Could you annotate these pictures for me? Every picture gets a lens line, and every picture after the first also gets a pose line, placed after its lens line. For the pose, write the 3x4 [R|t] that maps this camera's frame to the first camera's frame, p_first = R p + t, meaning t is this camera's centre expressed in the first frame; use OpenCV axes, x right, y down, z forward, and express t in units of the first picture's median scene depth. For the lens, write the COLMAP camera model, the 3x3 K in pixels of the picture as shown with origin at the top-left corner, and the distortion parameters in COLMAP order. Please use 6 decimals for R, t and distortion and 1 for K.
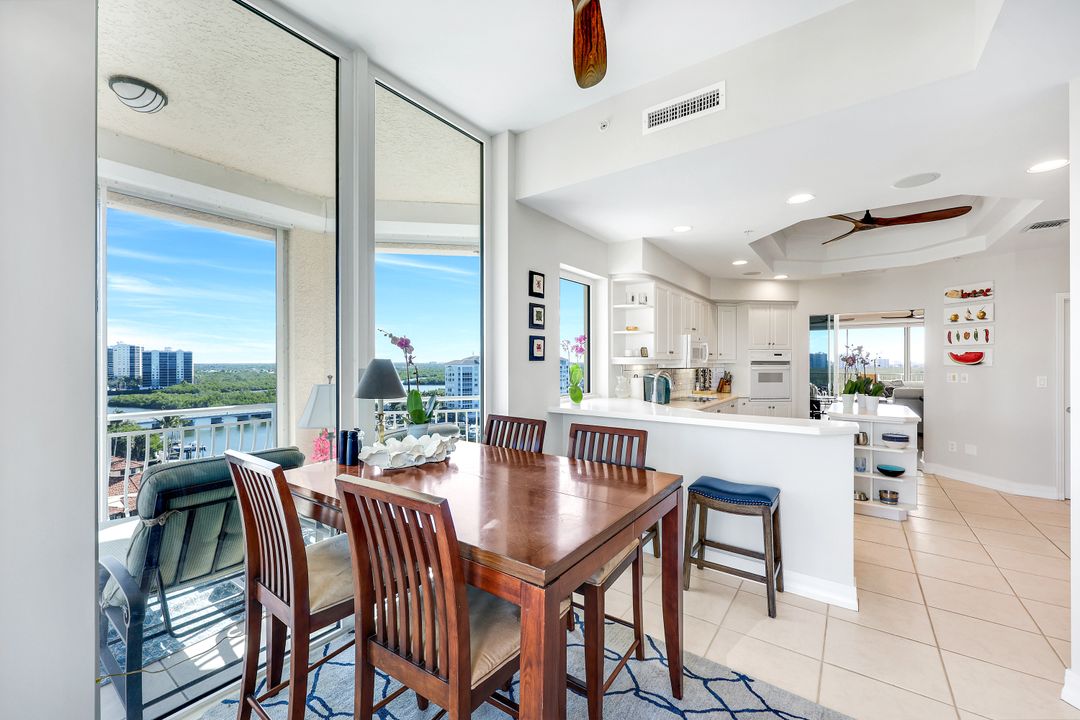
lens RADIAL K [[427.0, 0, 542.6], [0, 427.0, 360.0], [0, 0, 1]] dist [0.001175, 0.000077]
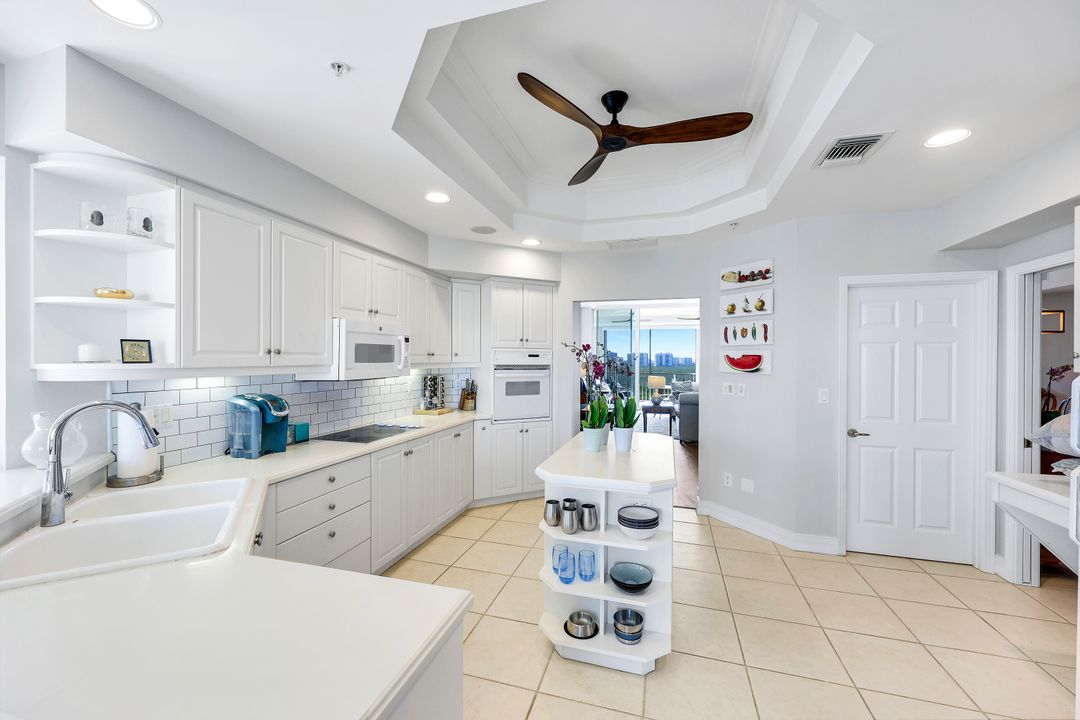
lens RADIAL K [[427.0, 0, 537.1], [0, 427.0, 359.8], [0, 0, 1]] dist [0.001175, 0.000077]
pose [[0.945053, 0.003013, 0.326902, 0.405798], [-0.005085, 0.999972, 0.005487, -0.011702], [-0.326876, -0.006848, 0.945042, 0.411871]]
